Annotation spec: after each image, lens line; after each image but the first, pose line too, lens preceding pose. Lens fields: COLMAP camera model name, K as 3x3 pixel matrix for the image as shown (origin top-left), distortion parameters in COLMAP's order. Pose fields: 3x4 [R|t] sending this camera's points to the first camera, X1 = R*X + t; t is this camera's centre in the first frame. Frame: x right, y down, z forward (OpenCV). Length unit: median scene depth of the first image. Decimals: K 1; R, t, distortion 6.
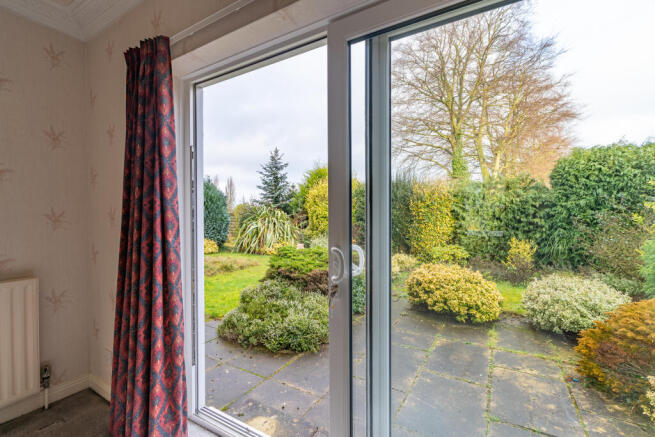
lens RADIAL K [[299.1, 0, 311.4], [0, 299.1, 218.8], [0, 0, 1]] dist [-0.003583, -0.000144]
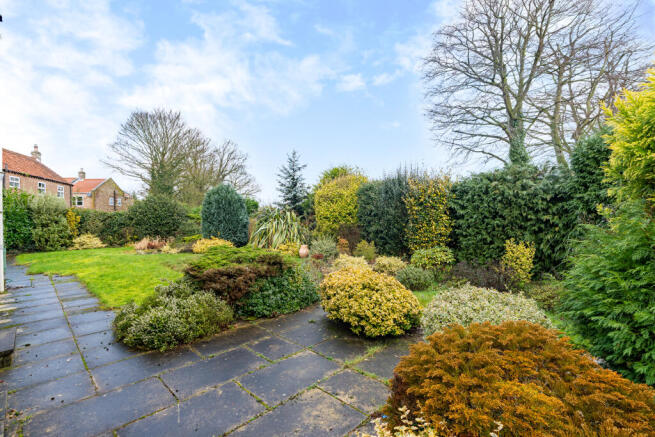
lens RADIAL K [[299.1, 0, 326.9], [0, 299.1, 220.3], [0, 0, 1]] dist [-0.003583, -0.000144]
pose [[0.969316, -0.011075, -0.245568, 0.357881], [0.009937, 0.999933, -0.005875, 0.010973], [0.245617, 0.003254, 0.969361, 0.077493]]
